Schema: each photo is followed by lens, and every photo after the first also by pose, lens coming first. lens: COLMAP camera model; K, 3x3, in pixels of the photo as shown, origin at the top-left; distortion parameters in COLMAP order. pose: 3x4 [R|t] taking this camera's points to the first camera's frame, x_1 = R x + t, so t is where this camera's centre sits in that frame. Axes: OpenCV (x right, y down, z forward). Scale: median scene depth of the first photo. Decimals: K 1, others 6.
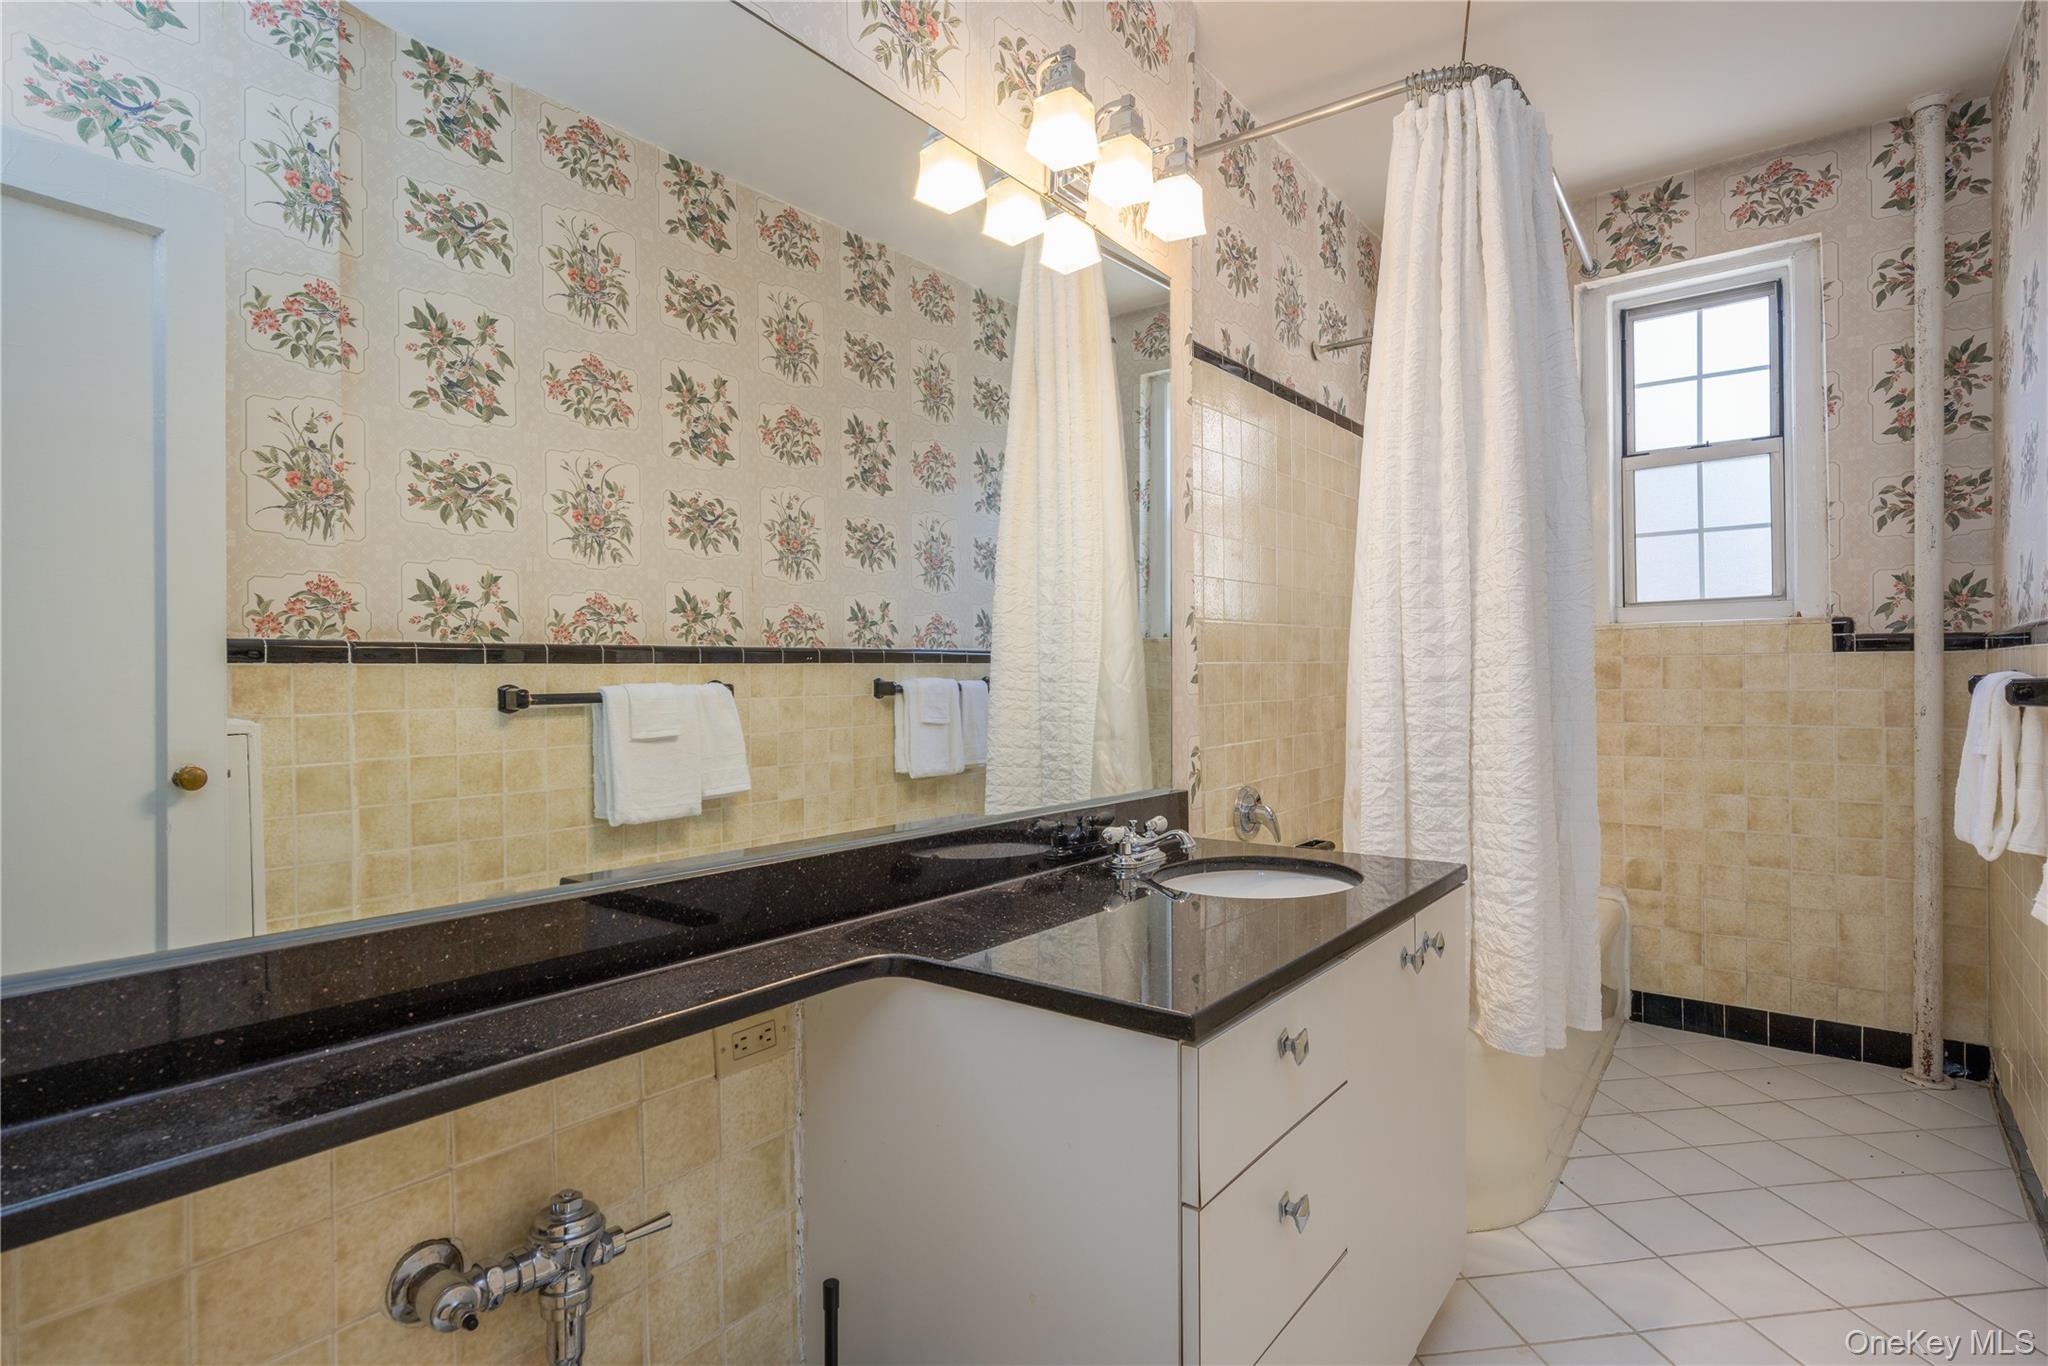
lens RADIAL K [[1005.0, 0, 1032.4], [0, 1005.0, 679.3], [0, 0, 1]] dist [0.005279, -0.004754]
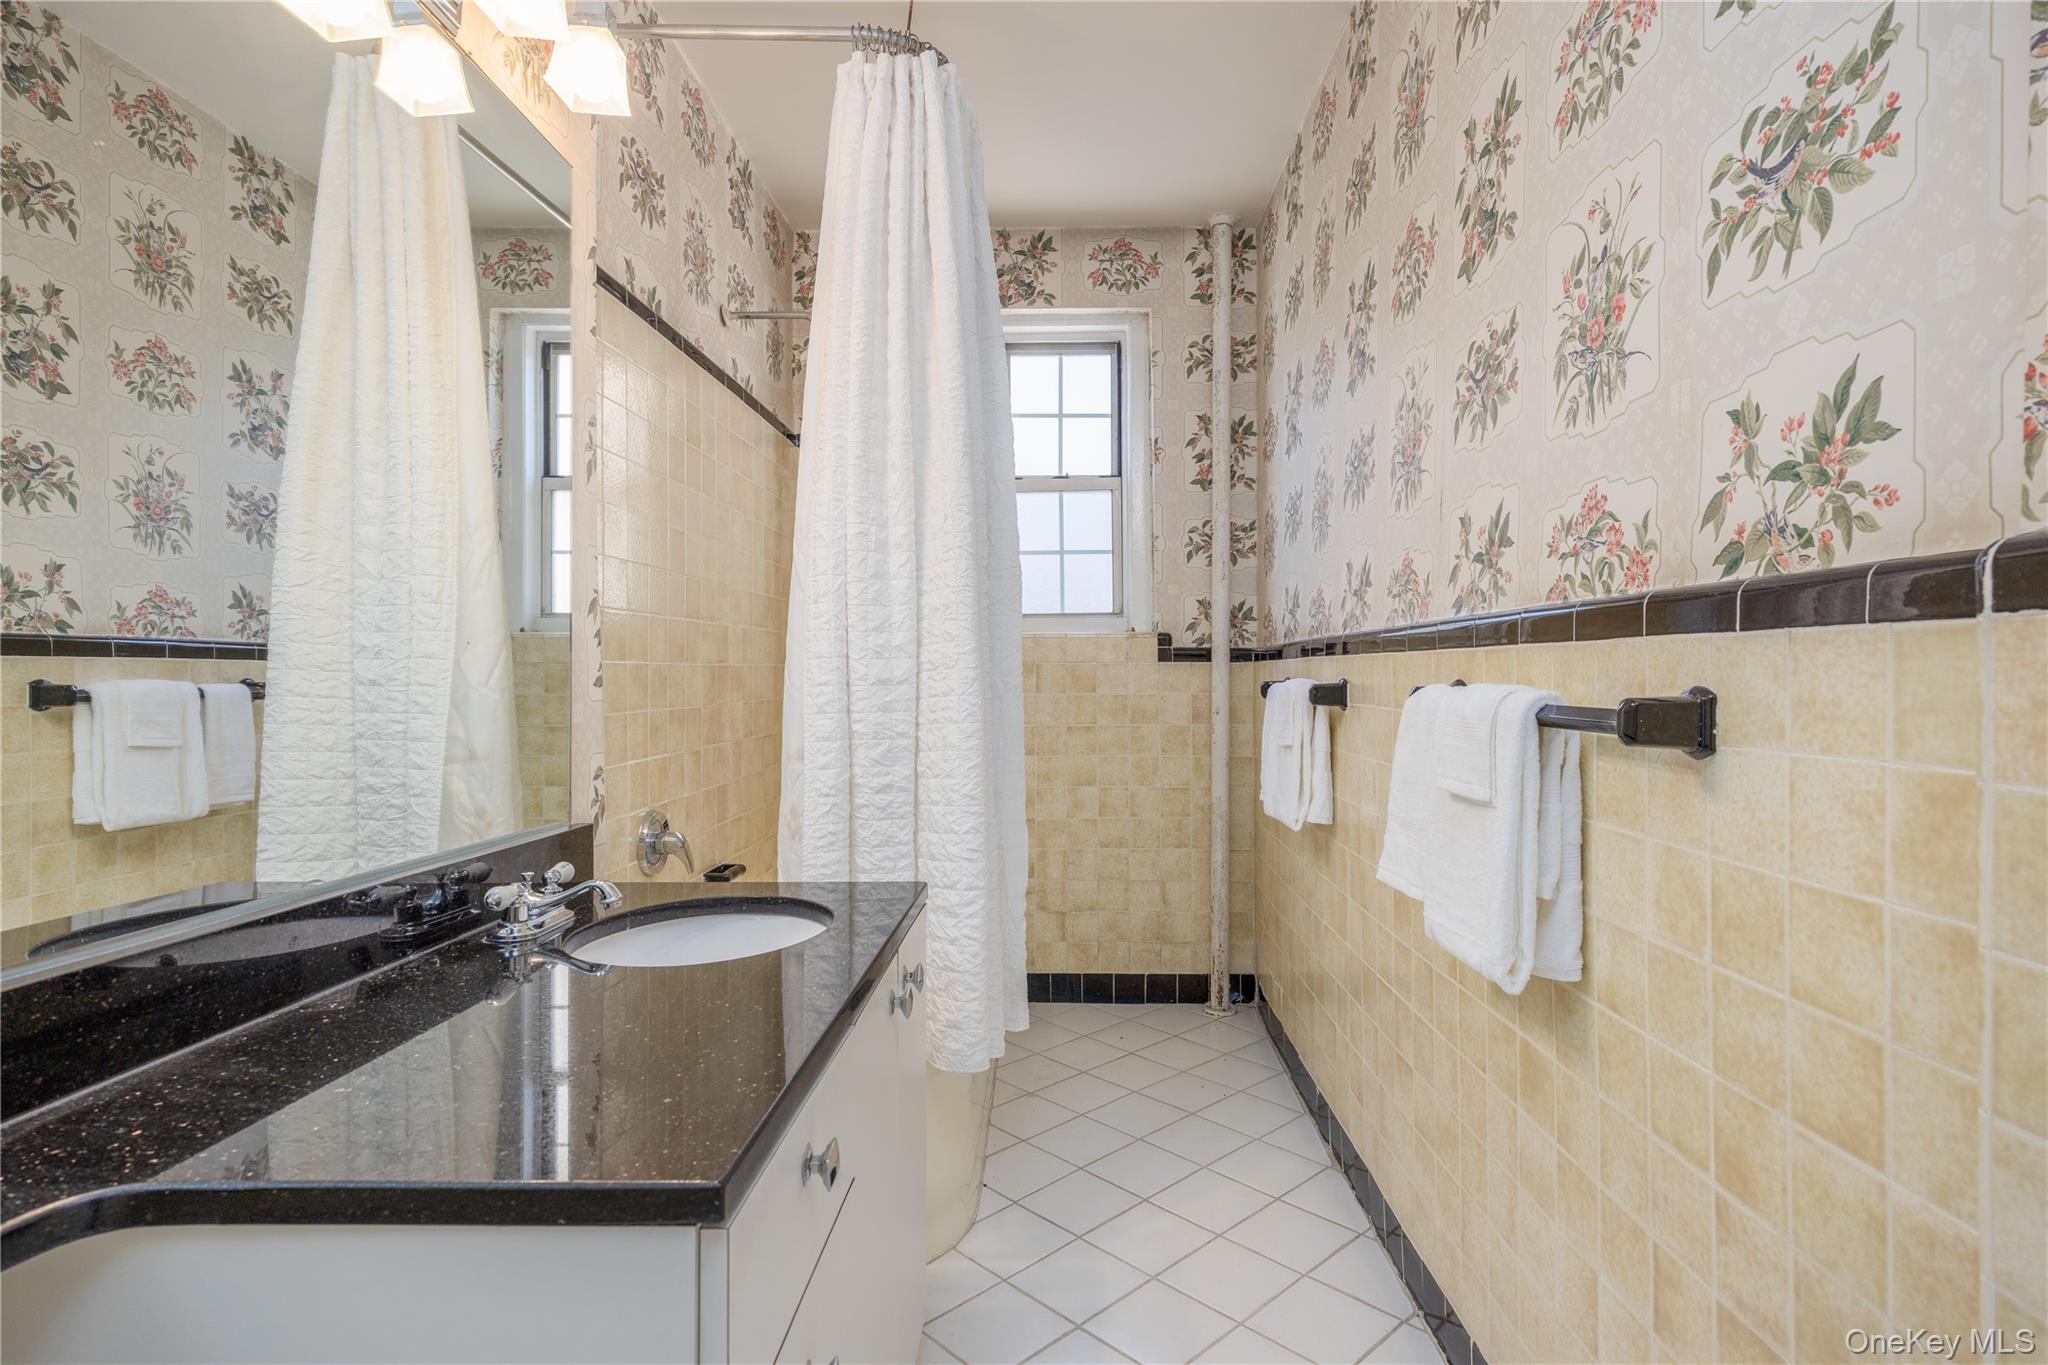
lens RADIAL K [[1005.0, 0, 1032.4], [0, 1005.0, 678.8], [0, 0, 1]] dist [0.005279, -0.004754]
pose [[0.806120, 0.006605, 0.591716, -0.028375], [-0.002441, 0.999966, -0.007835, 0.002640], [-0.591748, 0.004872, 0.806109, 0.137709]]
